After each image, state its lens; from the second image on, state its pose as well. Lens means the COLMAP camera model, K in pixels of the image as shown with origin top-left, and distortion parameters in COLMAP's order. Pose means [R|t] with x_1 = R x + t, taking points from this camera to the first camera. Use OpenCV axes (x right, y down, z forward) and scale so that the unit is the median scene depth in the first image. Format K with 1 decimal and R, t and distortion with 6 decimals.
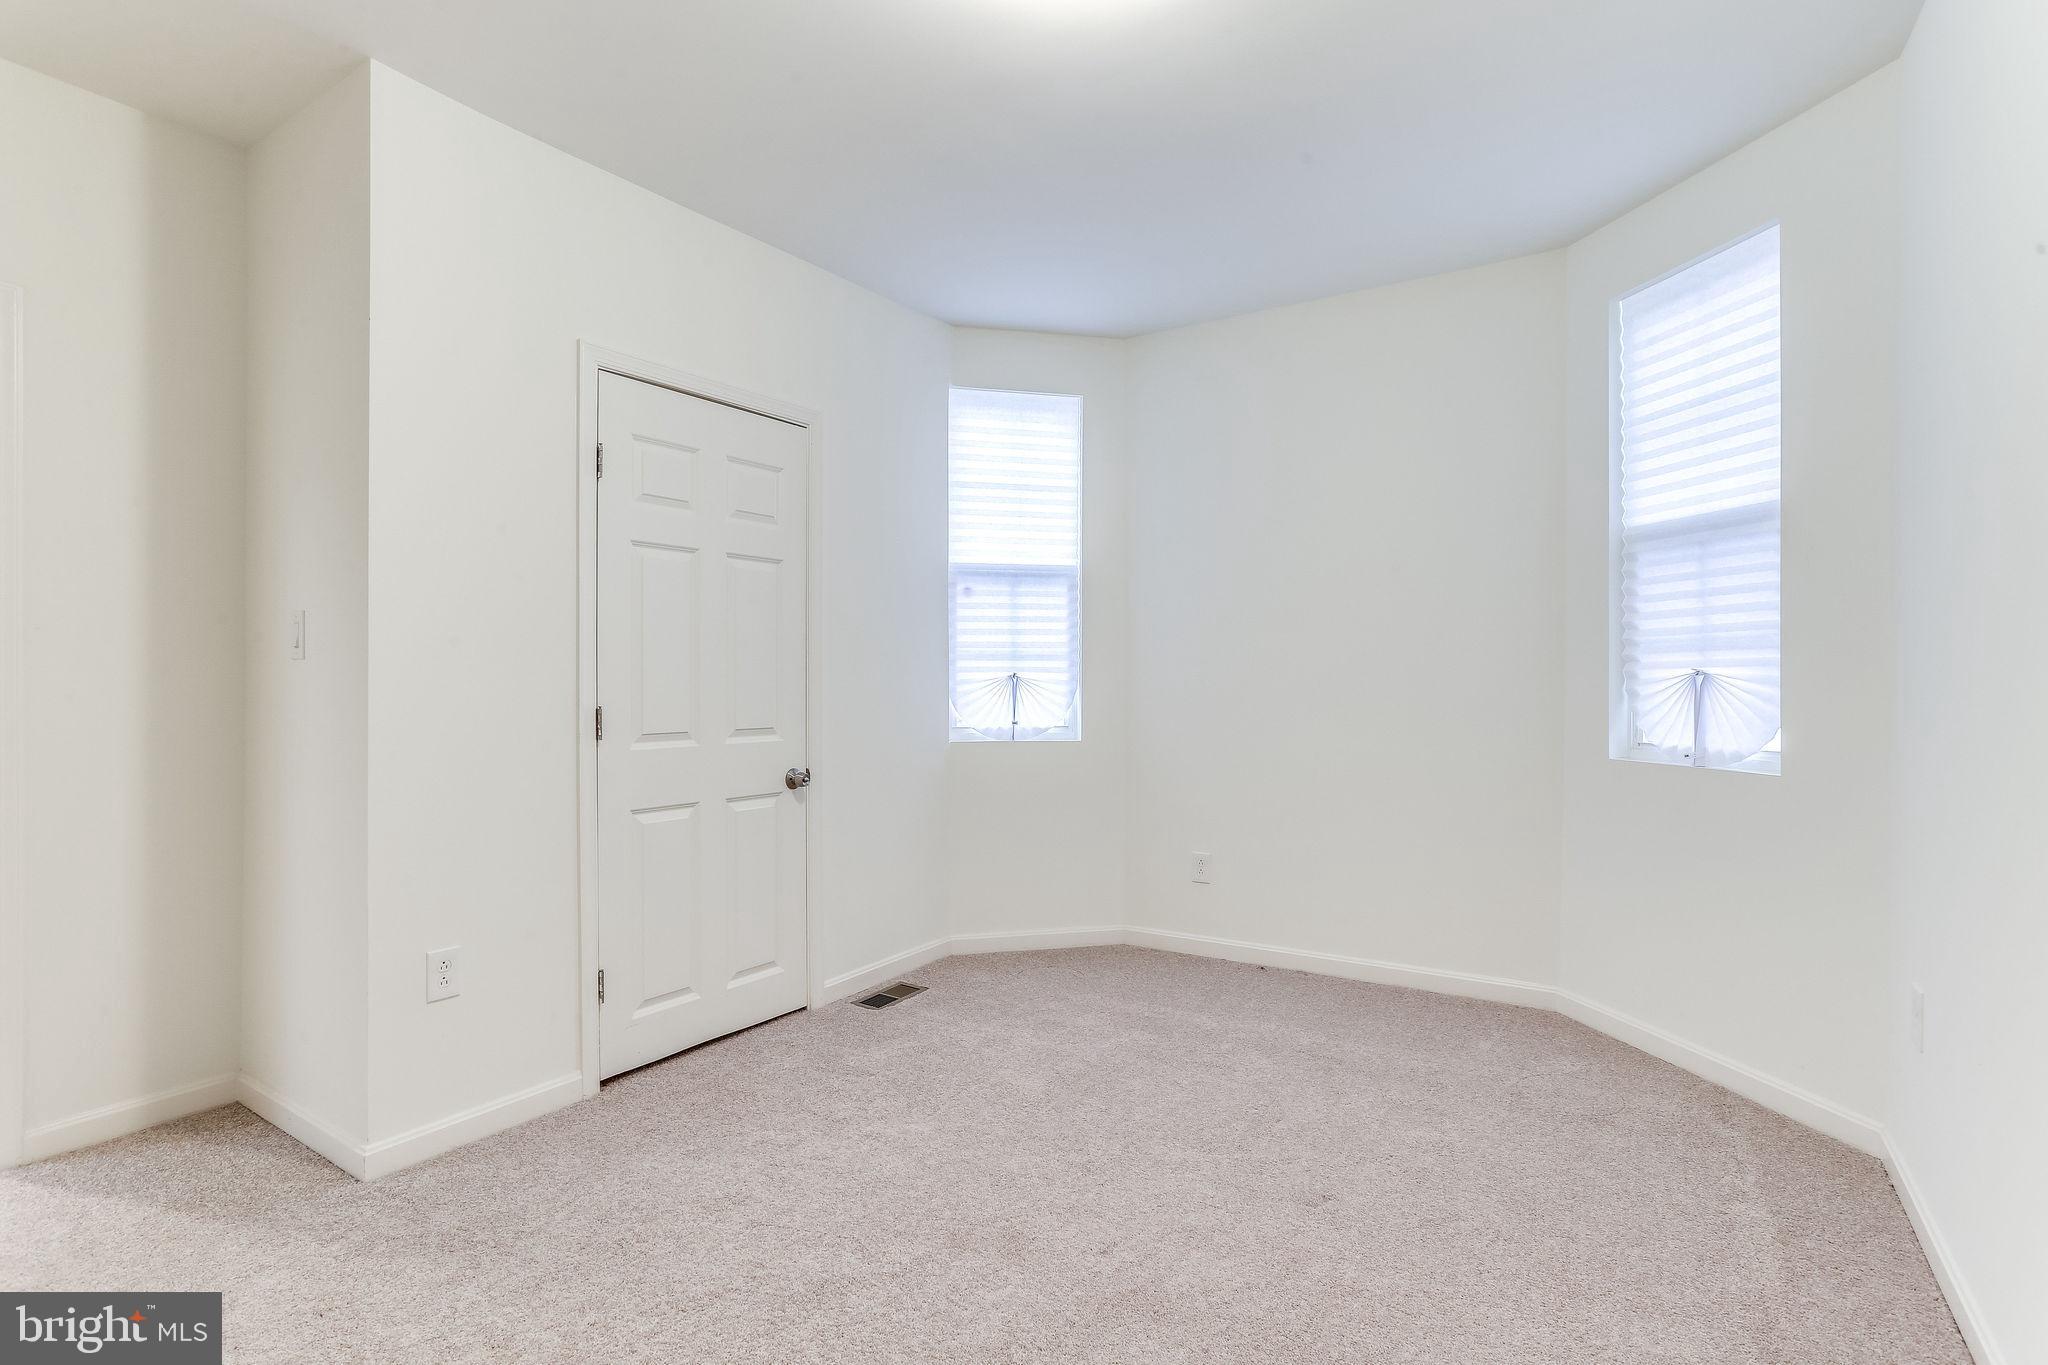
lens RADIAL K [[1002.4, 0, 1037.3], [0, 1002.4, 683.7], [0, 0, 1]] dist [-0.000386, 0.001073]
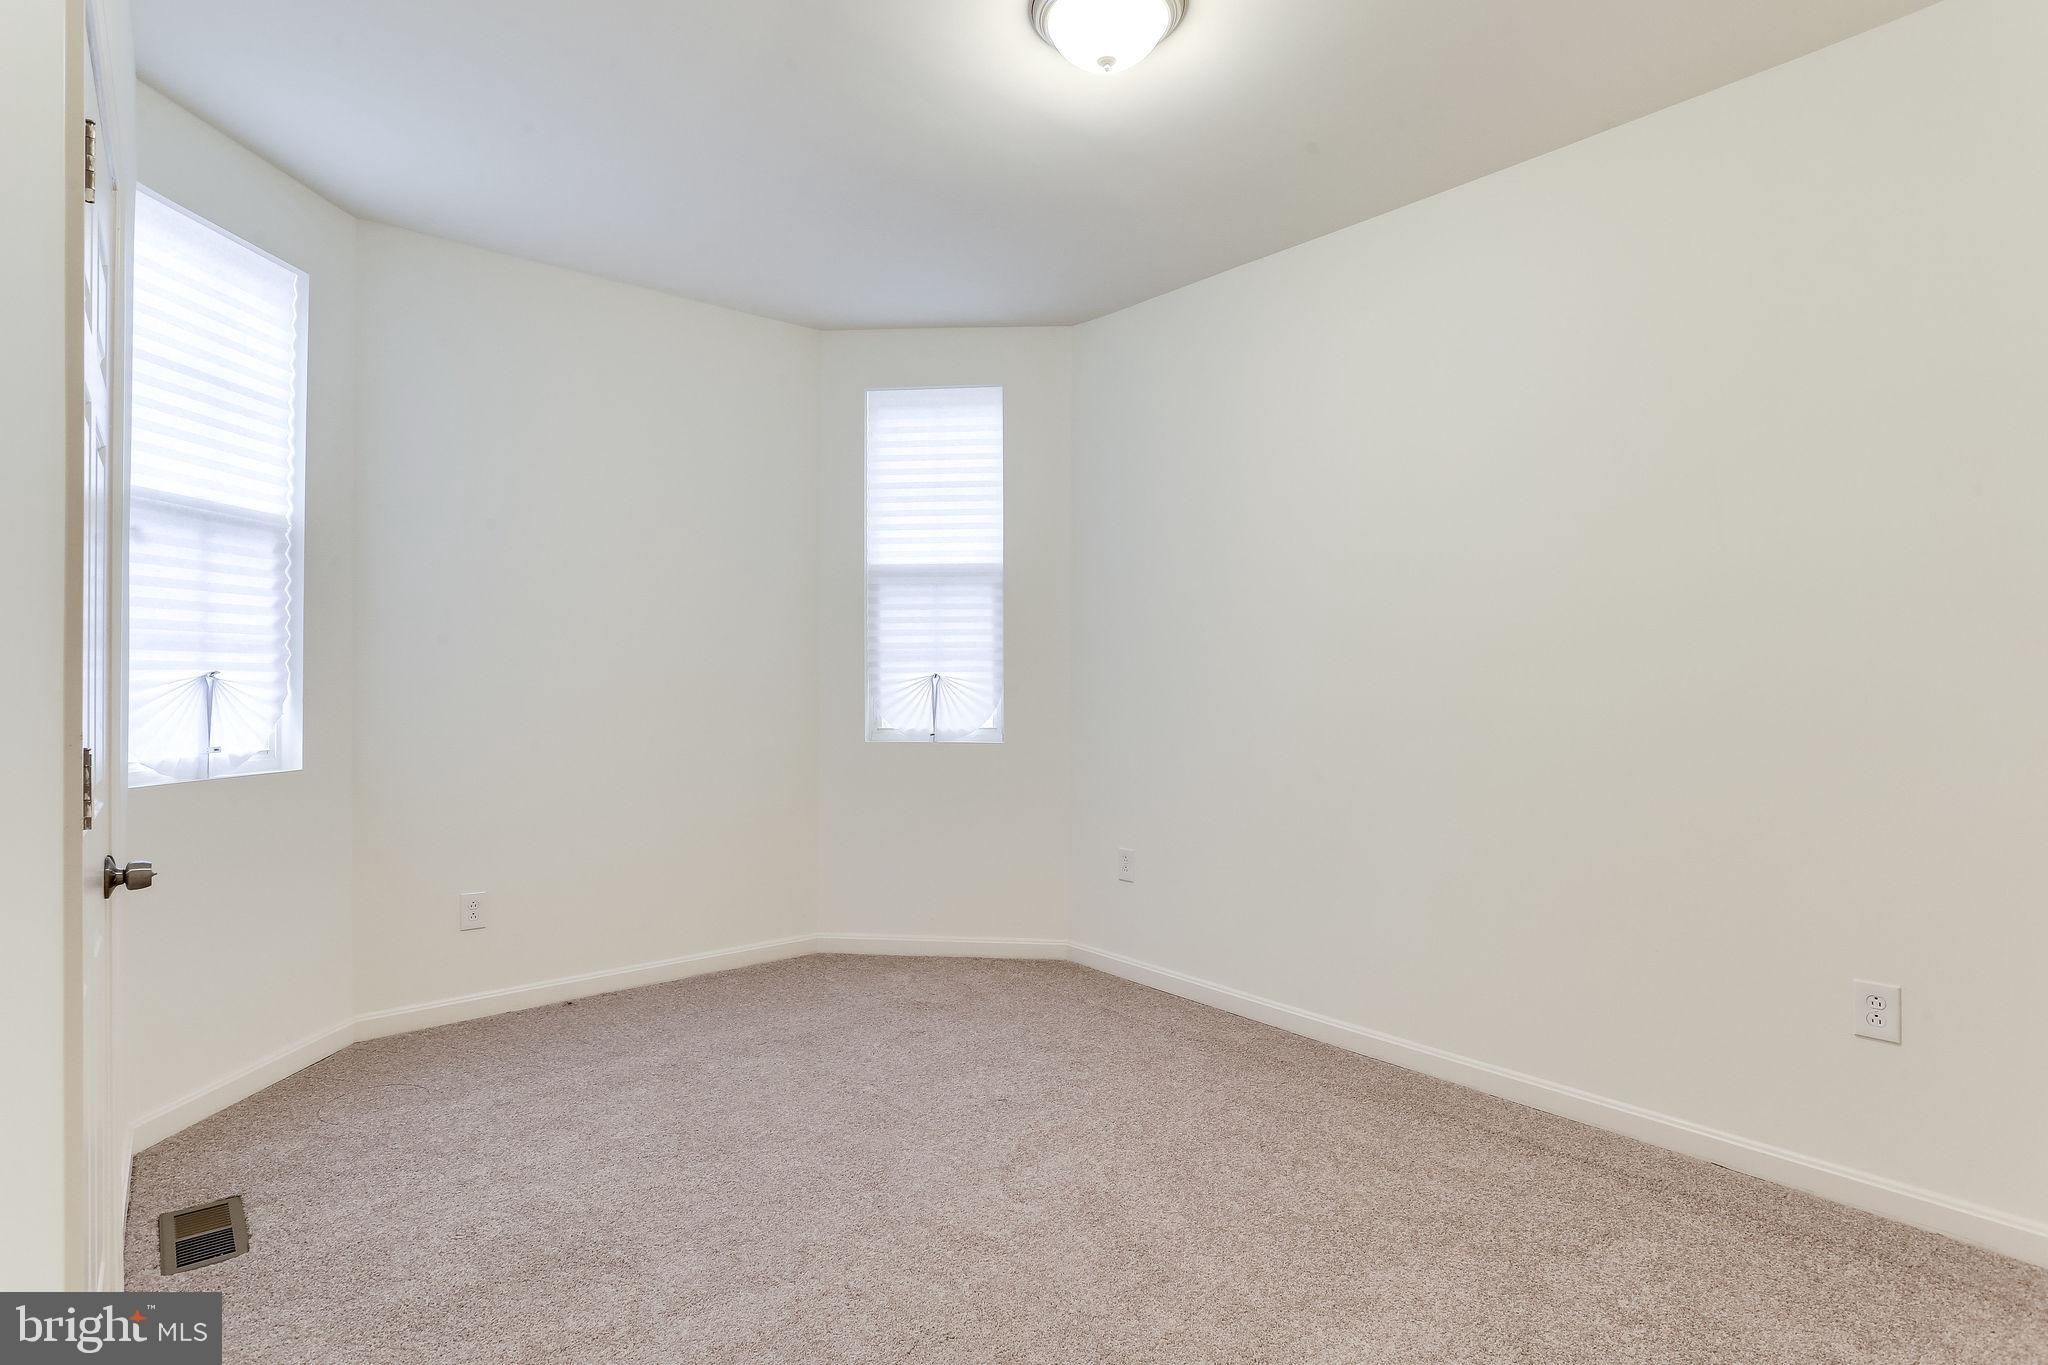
lens RADIAL K [[1002.4, 0, 1028.0], [0, 1002.4, 673.8], [0, 0, 1]] dist [-0.000386, 0.001073]
pose [[0.312981, 0.005325, 0.949745, -0.605735], [0.005409, 0.999958, -0.007389, -0.002072], [-0.949744, 0.007449, 0.312939, 0.402652]]
